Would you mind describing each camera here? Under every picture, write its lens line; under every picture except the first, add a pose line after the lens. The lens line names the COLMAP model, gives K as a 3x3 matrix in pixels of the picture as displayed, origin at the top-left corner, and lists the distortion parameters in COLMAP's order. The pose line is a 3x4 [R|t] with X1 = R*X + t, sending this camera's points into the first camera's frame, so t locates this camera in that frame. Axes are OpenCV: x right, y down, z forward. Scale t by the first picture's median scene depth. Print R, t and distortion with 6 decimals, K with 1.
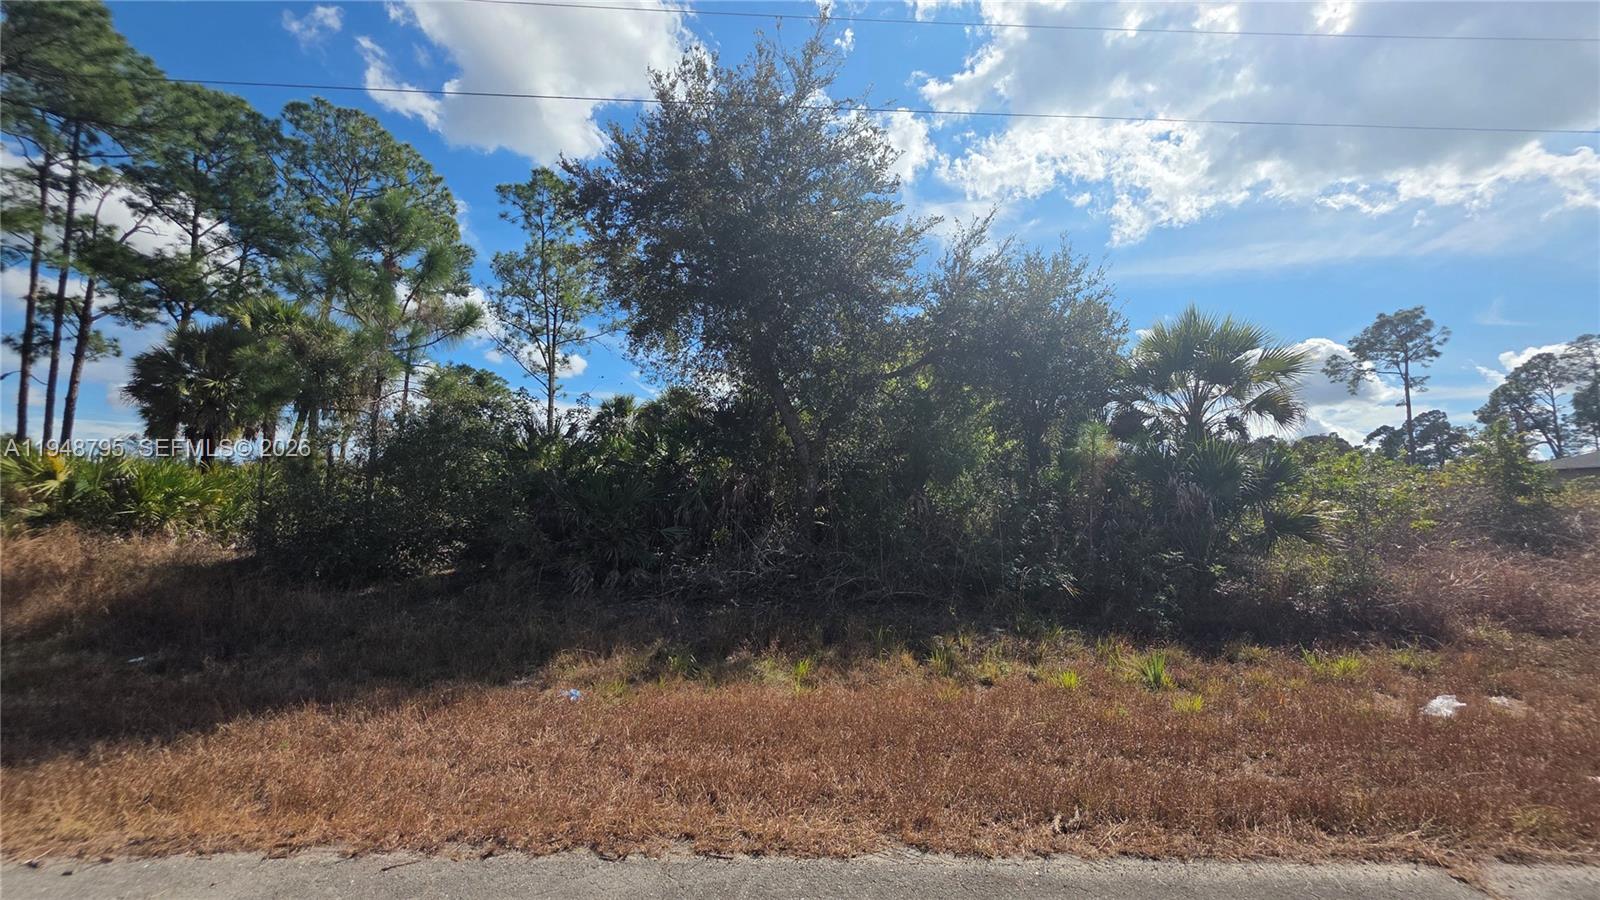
lens RADIAL K [[657.4, 0, 800.0], [0, 657.4, 450.0], [0, 0, 1]] dist [0.002482, 0.000259]
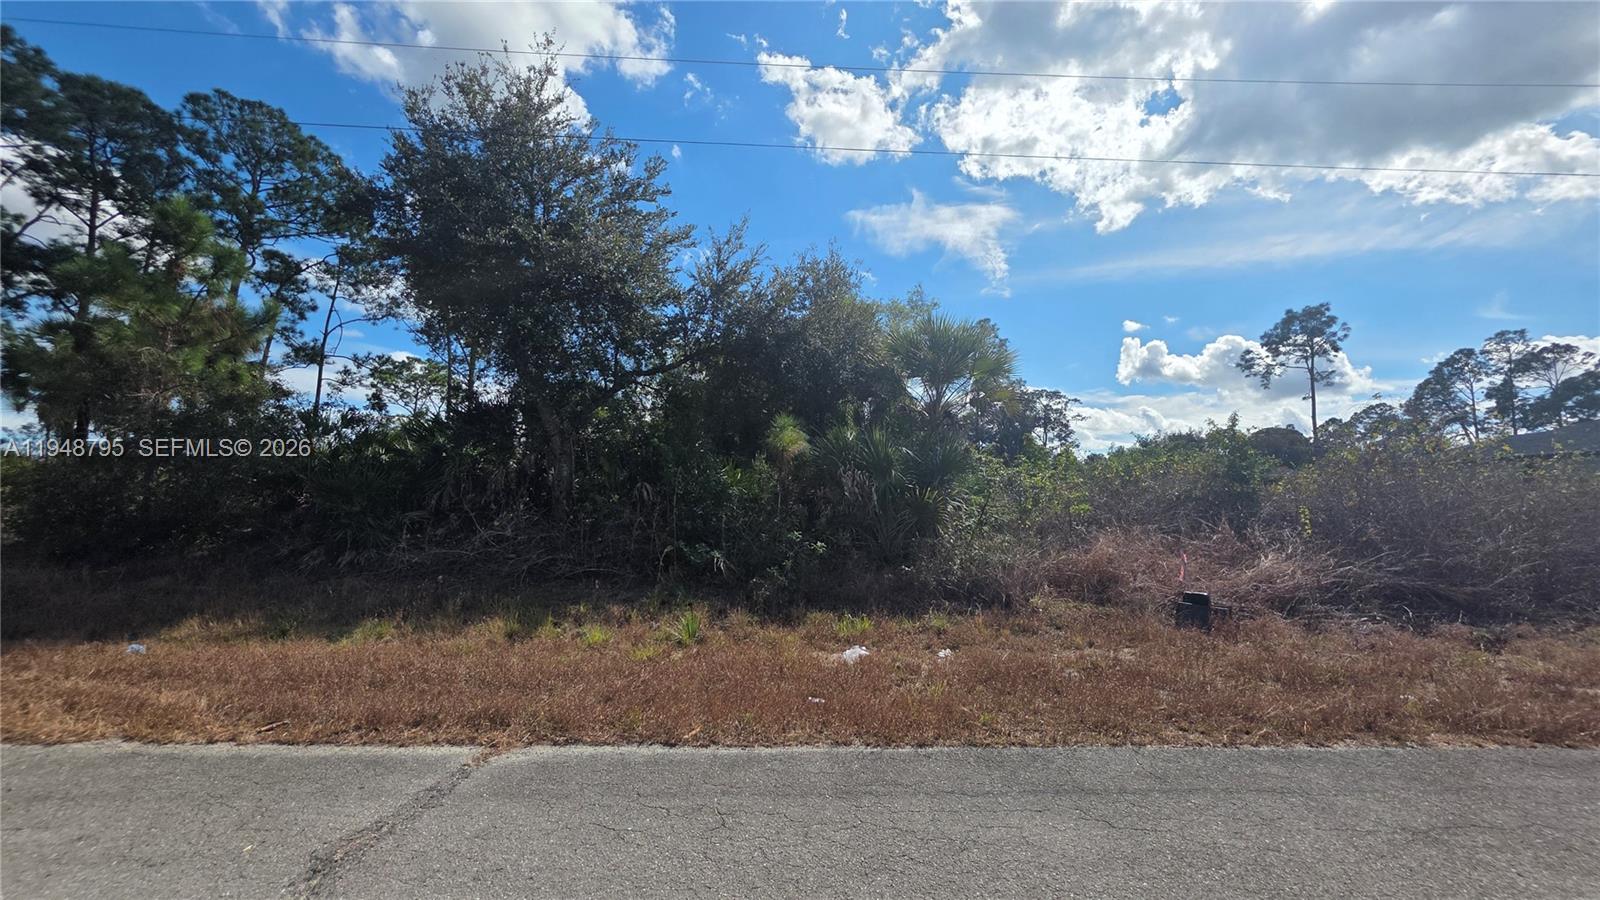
lens RADIAL K [[659.3, 0, 800.0], [0, 659.3, 450.0], [0, 0, 1]] dist [0.001519, 0.000184]
pose [[0.999893, 0.003985, 0.014107, 0.105819], [-0.004211, 0.999862, 0.016045, -0.000913], [-0.014042, -0.016103, 0.999772, -0.024858]]
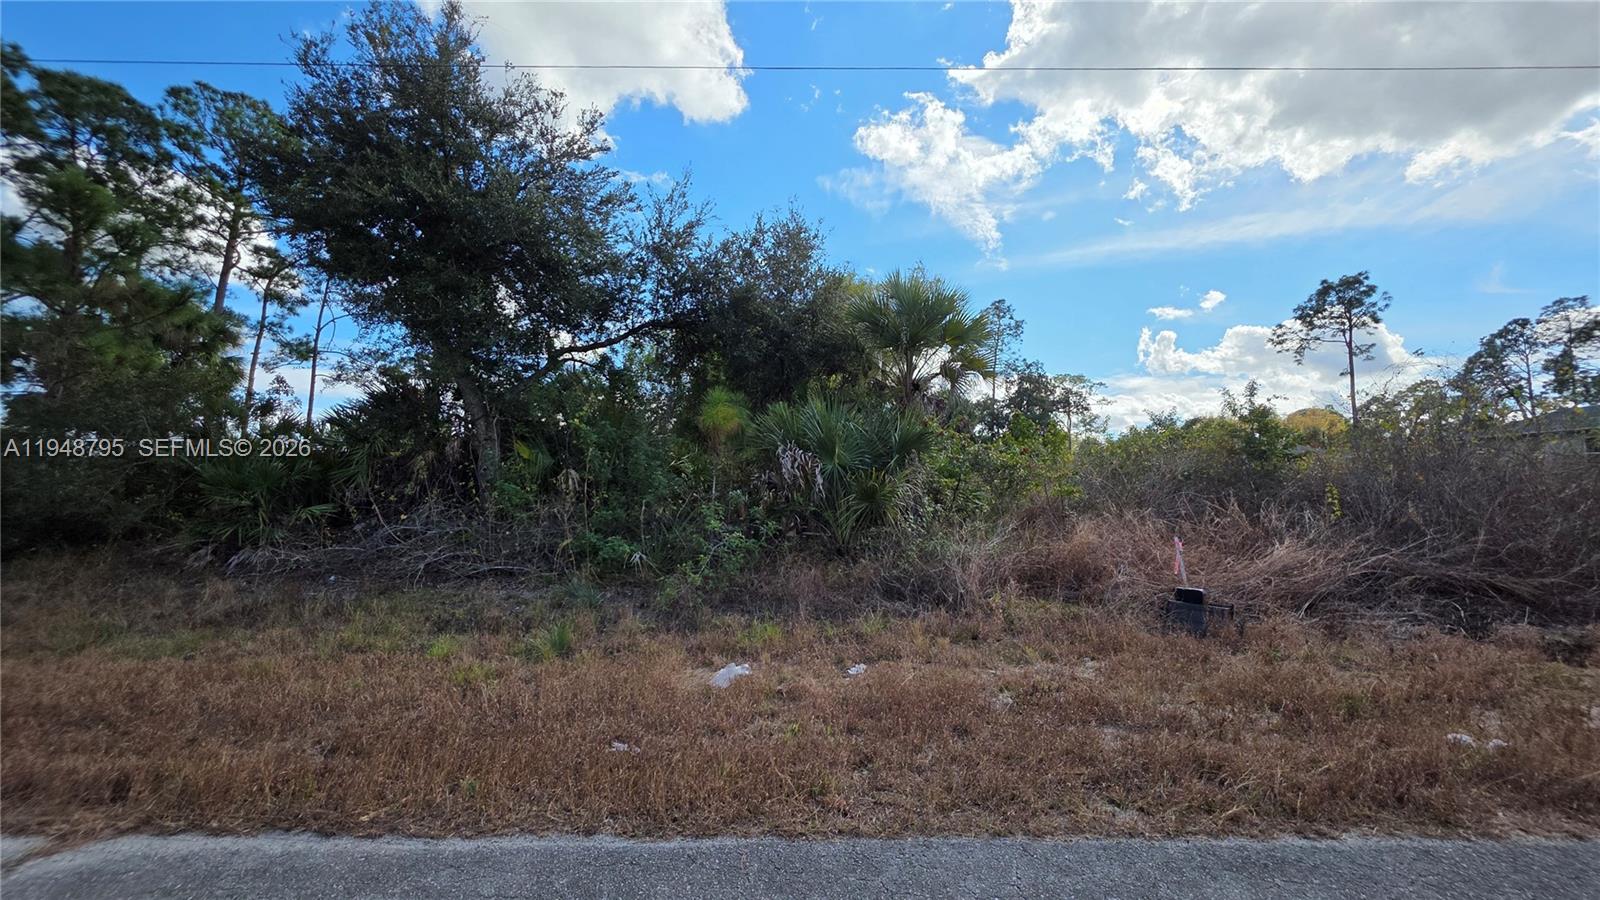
lens RADIAL K [[659.3, 0, 800.0], [0, 659.3, 450.0], [0, 0, 1]] dist [0.001519, 0.000184]
pose [[0.999604, -0.013958, -0.024454, 0.136180], [0.014633, 0.999511, 0.027643, 0.004696], [0.024056, -0.027990, 0.999319, 0.007275]]
